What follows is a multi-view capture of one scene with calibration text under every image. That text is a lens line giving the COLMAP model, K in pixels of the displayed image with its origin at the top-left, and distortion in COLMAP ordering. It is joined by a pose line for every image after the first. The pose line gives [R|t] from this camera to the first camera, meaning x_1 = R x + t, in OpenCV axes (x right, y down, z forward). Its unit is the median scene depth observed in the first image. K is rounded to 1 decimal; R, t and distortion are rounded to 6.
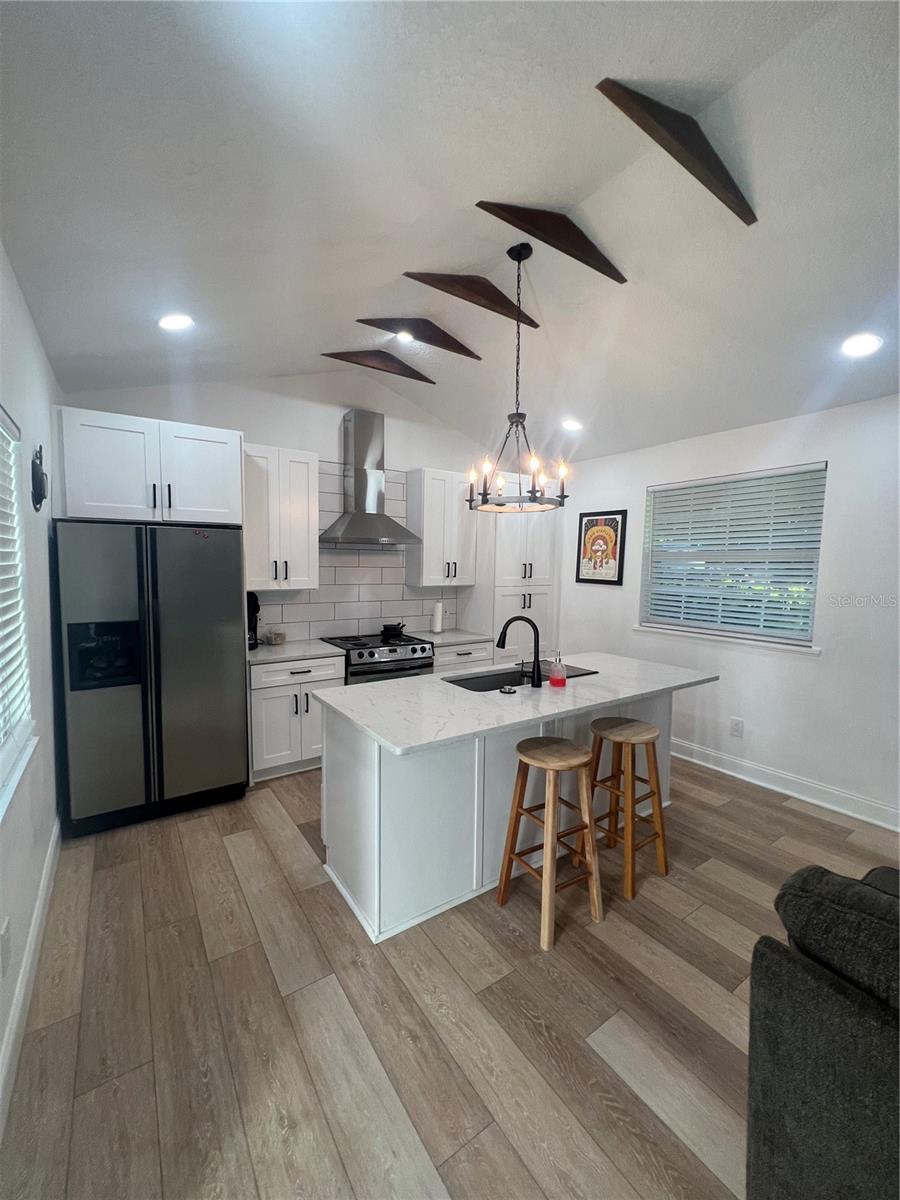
lens RADIAL K [[482.1, 0, 452.6], [0, 482.1, 600.0], [0, 0, 1]] dist [0.002772, 0.000183]
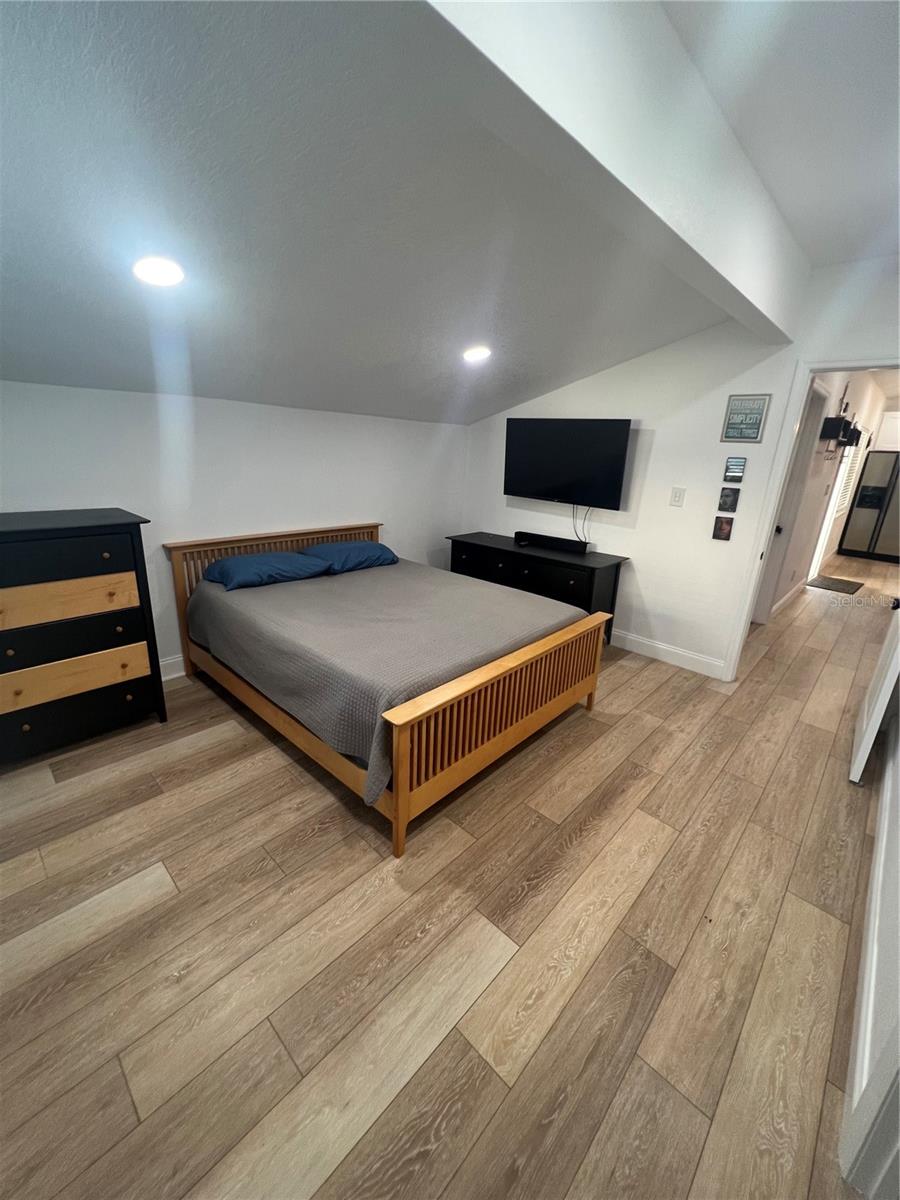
lens RADIAL K [[482.1, 0, 452.6], [0, 482.1, 600.0], [0, 0, 1]] dist [0.002772, 0.000183]
pose [[0.213794, 0.294282, -0.931499, 1.393687], [-0.110647, 0.954705, 0.276218, 0.146402], [0.970592, 0.044013, 0.236671, -1.797833]]
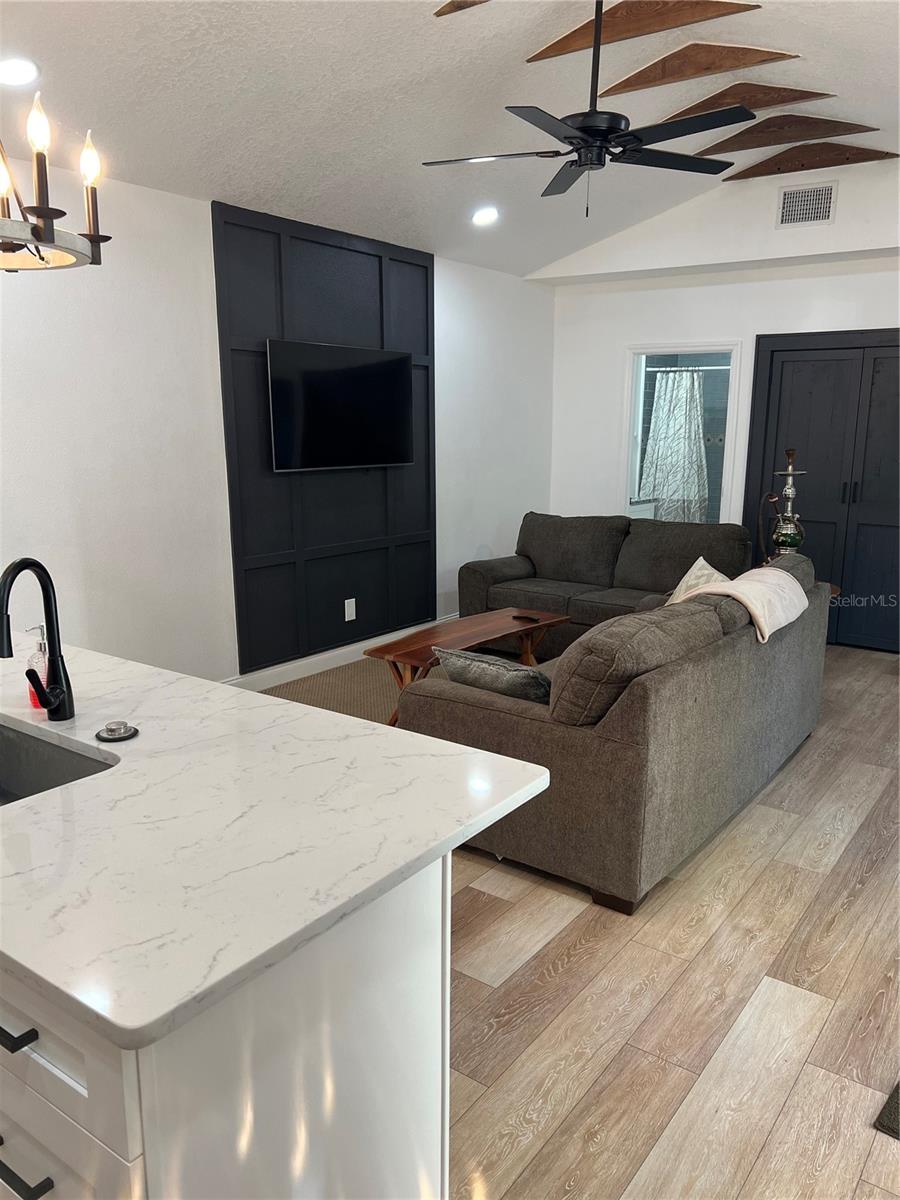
lens RADIAL K [[911.7, 0, 454.4], [0, 911.7, 619.7], [0, 0, 1]] dist [-0.007020, -0.001771]
pose [[-0.339753, -0.211531, 0.916418, -0.528353], [0.057082, 0.967946, 0.244588, -0.054652], [-0.938781, 0.135410, -0.316788, 0.767469]]
